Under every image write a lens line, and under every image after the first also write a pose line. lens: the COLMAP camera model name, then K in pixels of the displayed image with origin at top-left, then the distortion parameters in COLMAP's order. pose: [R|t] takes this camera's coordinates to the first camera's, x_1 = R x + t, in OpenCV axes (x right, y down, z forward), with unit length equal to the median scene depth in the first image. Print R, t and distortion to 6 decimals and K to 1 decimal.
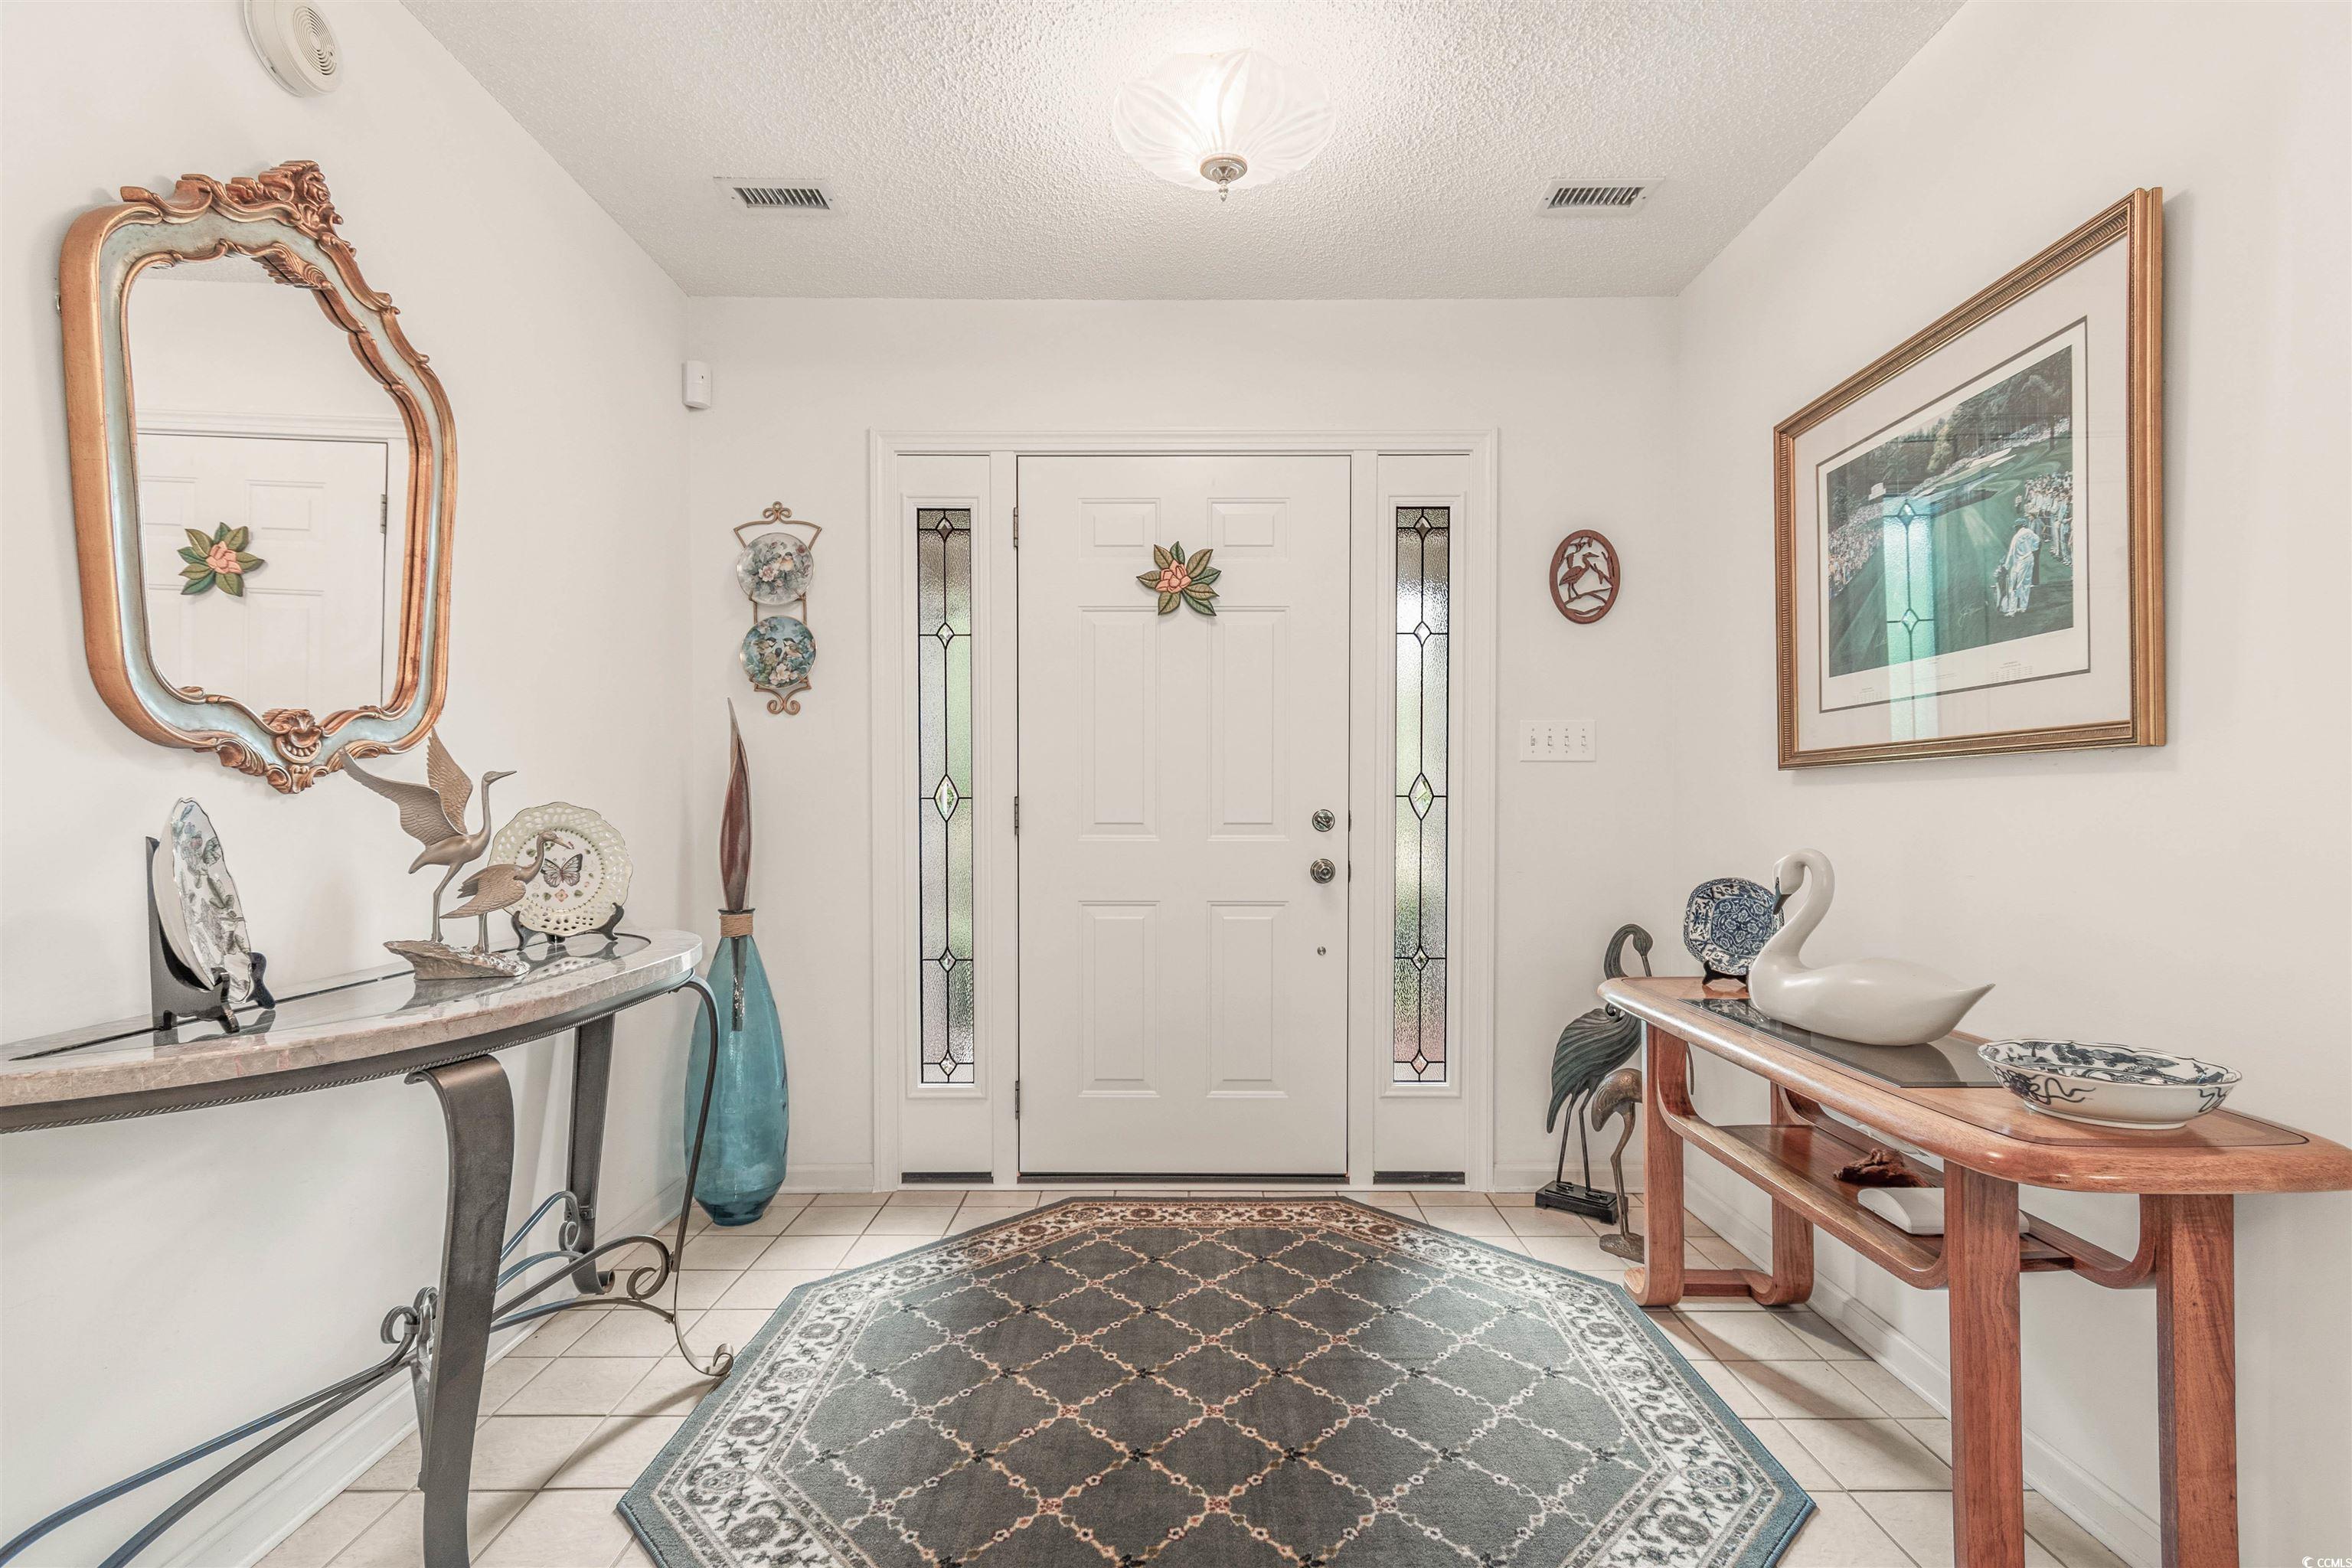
lens RADIAL K [[1082.7, 0, 1171.1], [0, 1082.7, 809.4], [0, 0, 1]] dist [0.002945, -0.000008]
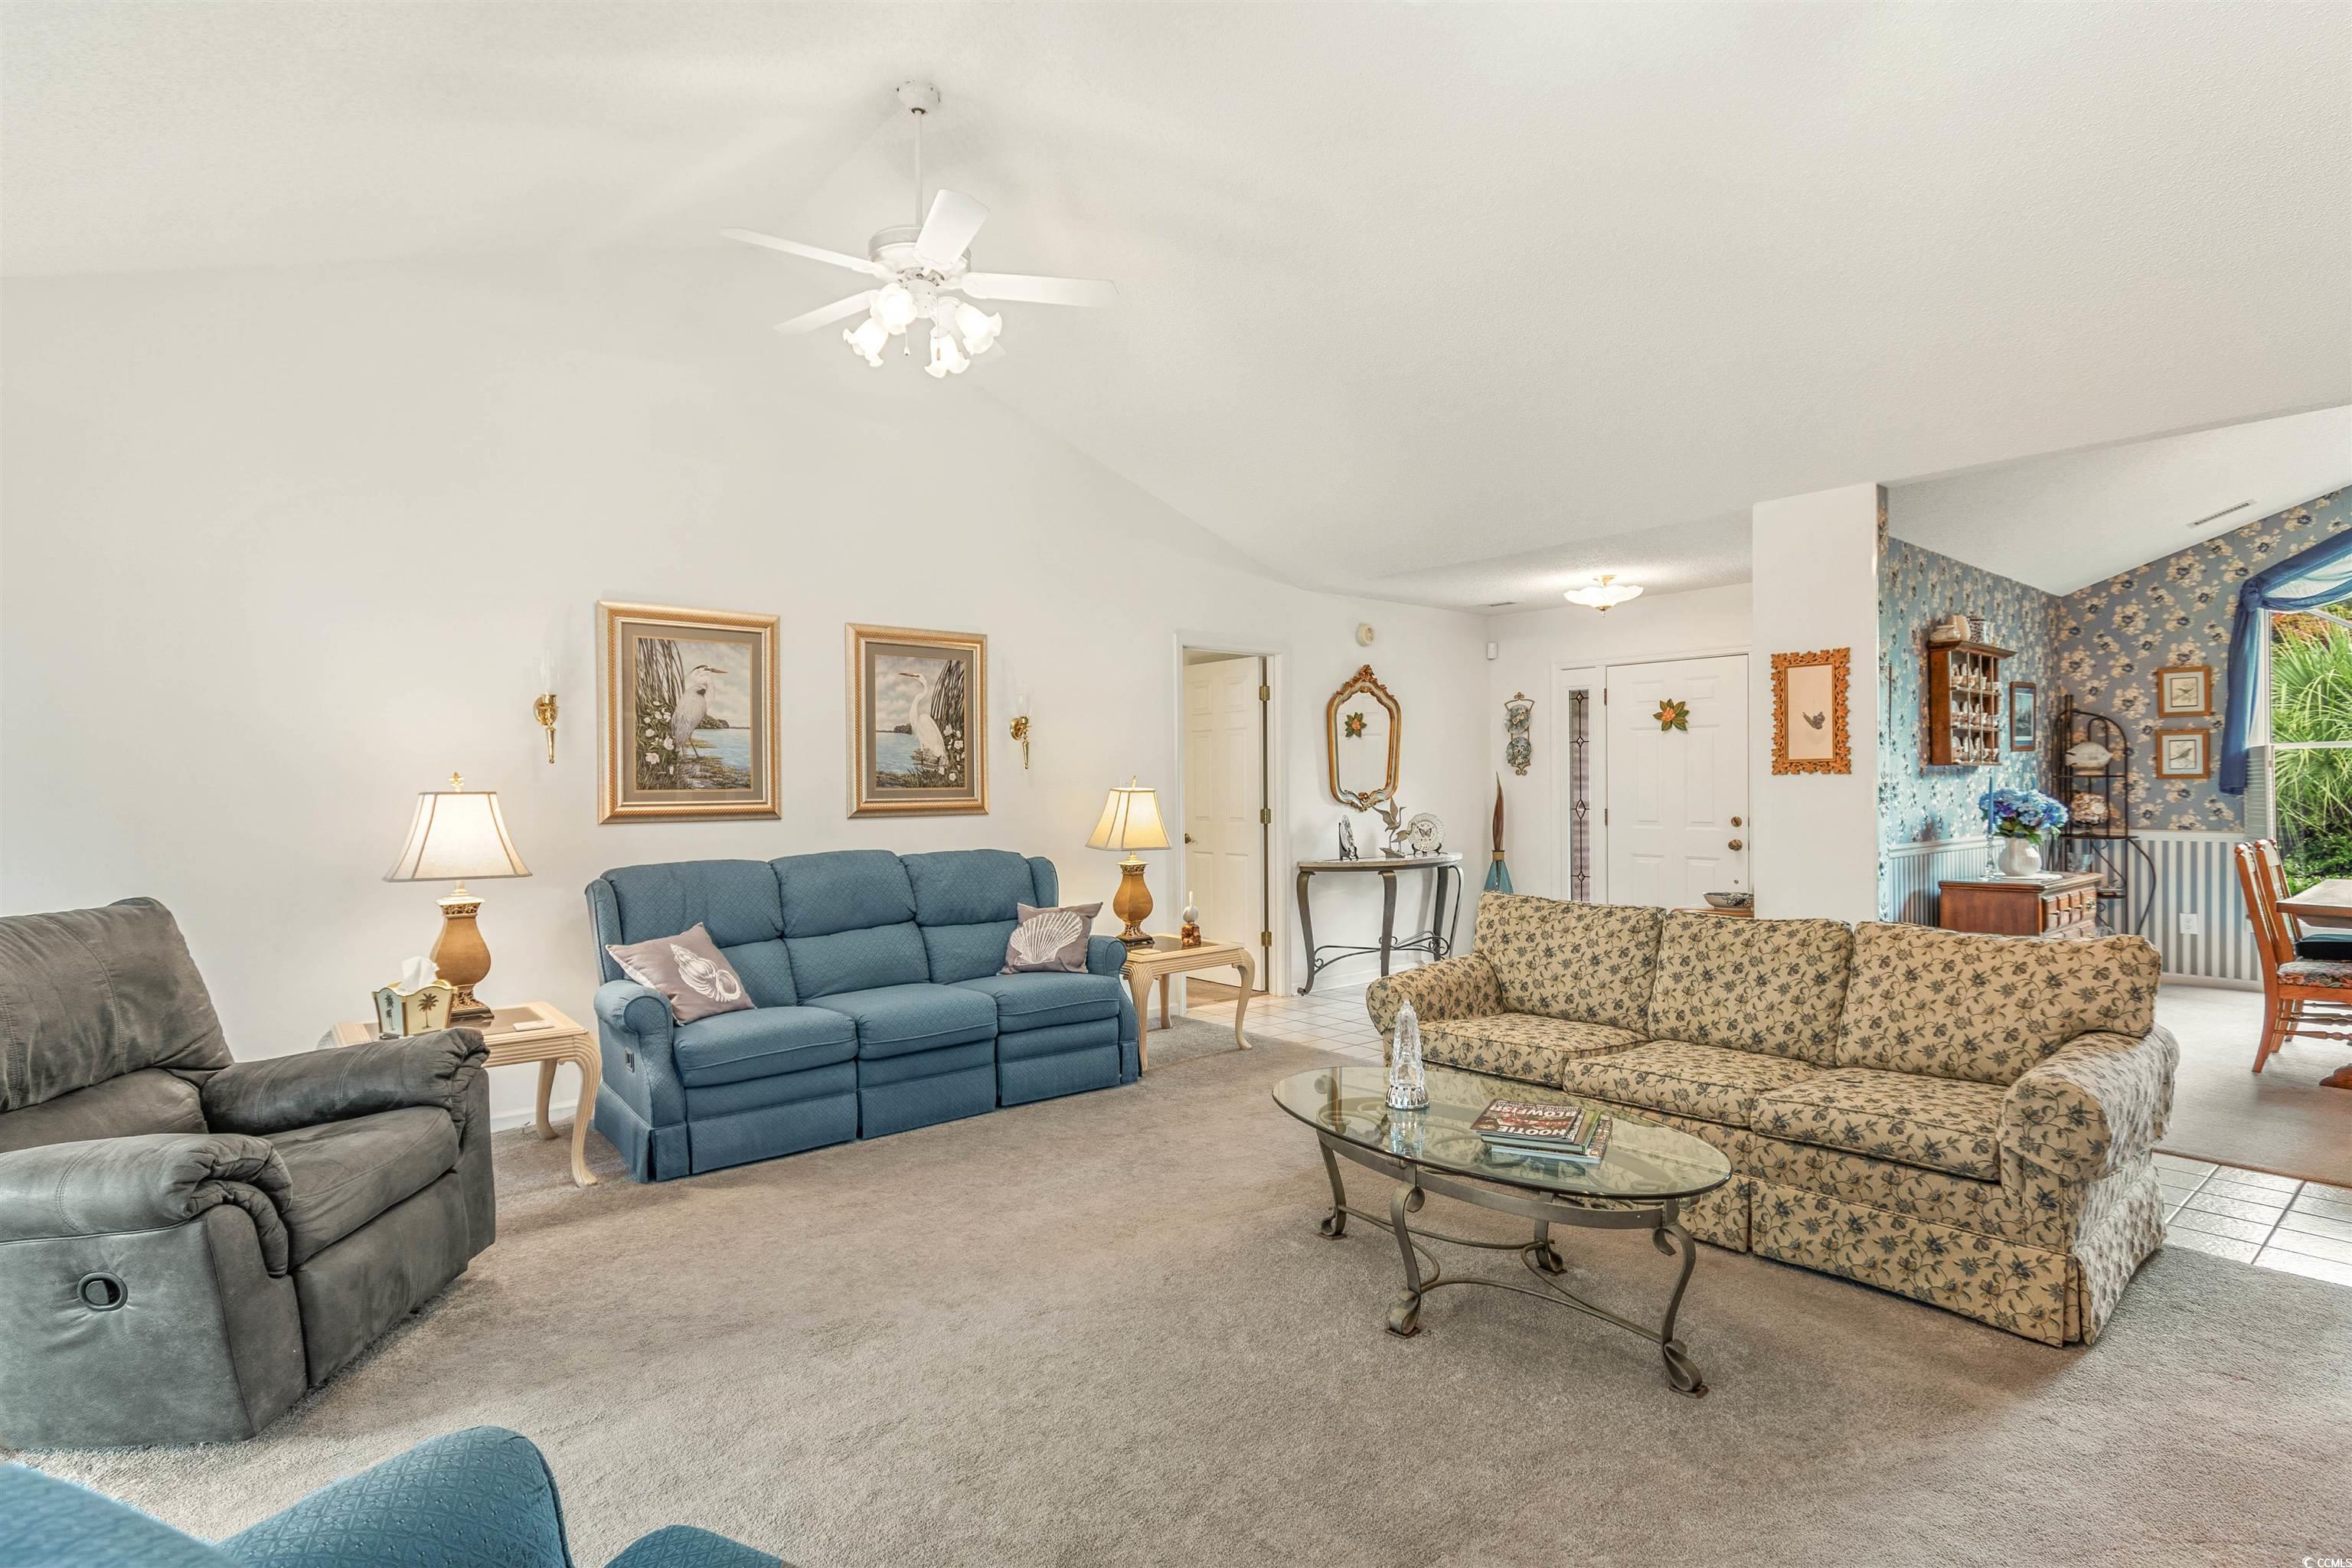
lens RADIAL K [[1131.6, 0, 1173.5], [0, 1131.6, 798.4], [0, 0, 1]] dist [0.001078, -0.000407]
pose [[0.627580, 0.006325, -0.778526, 1.207686], [0.003946, 0.999928, 0.011305, -0.067364], [0.778542, -0.010167, 0.627510, -1.313634]]
